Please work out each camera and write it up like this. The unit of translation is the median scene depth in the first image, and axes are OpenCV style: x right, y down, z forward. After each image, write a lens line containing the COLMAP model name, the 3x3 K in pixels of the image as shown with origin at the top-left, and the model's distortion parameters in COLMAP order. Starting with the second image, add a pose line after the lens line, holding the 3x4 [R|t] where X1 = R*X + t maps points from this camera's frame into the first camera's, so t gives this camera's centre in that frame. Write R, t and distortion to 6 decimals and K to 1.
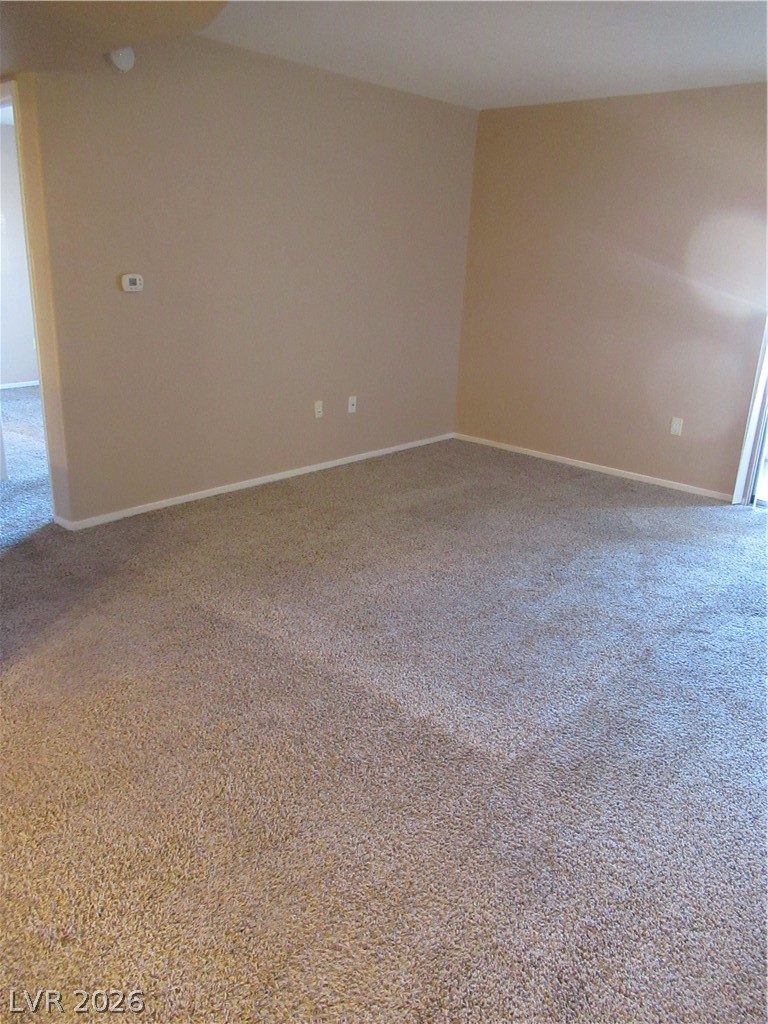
lens RADIAL K [[766.0, 0, 384.0], [0, 766.0, 512.0], [0, 0, 1]] dist [-0.011000, 0.001134]
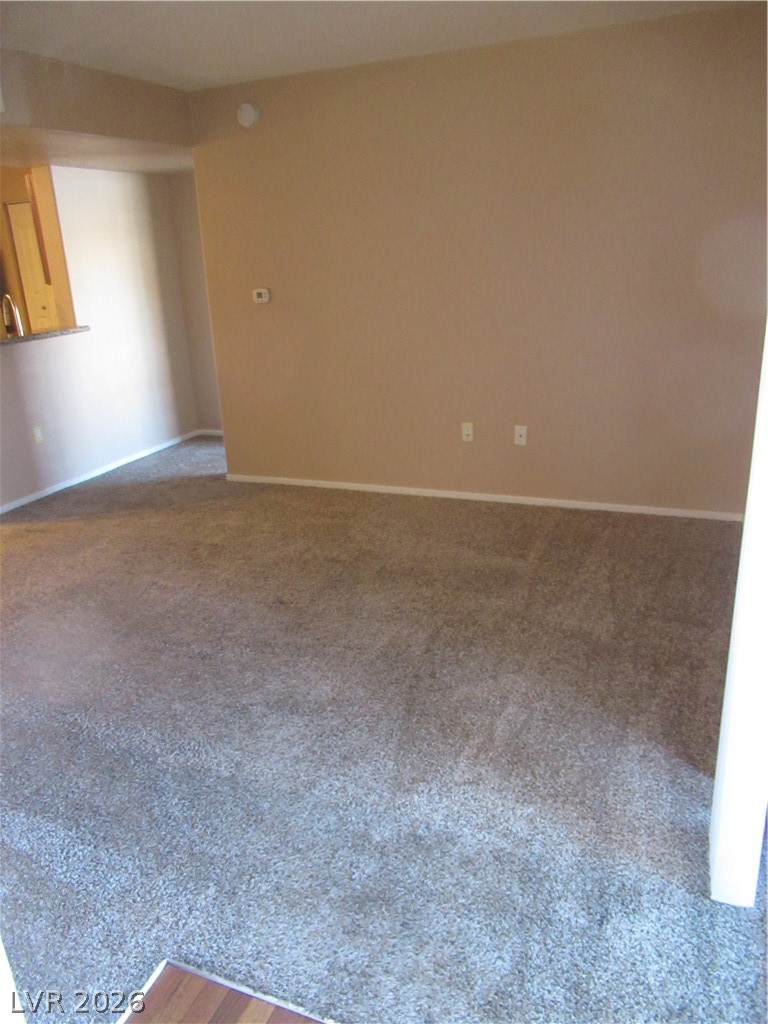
lens RADIAL K [[766.0, 0, 384.0], [0, 766.0, 512.0], [0, 0, 1]] dist [-0.011000, 0.001134]
pose [[0.299538, 0.248676, -0.921107, 0.922401], [-0.247757, 0.952589, 0.176607, -0.227385], [0.921354, 0.175310, 0.346948, 0.789550]]
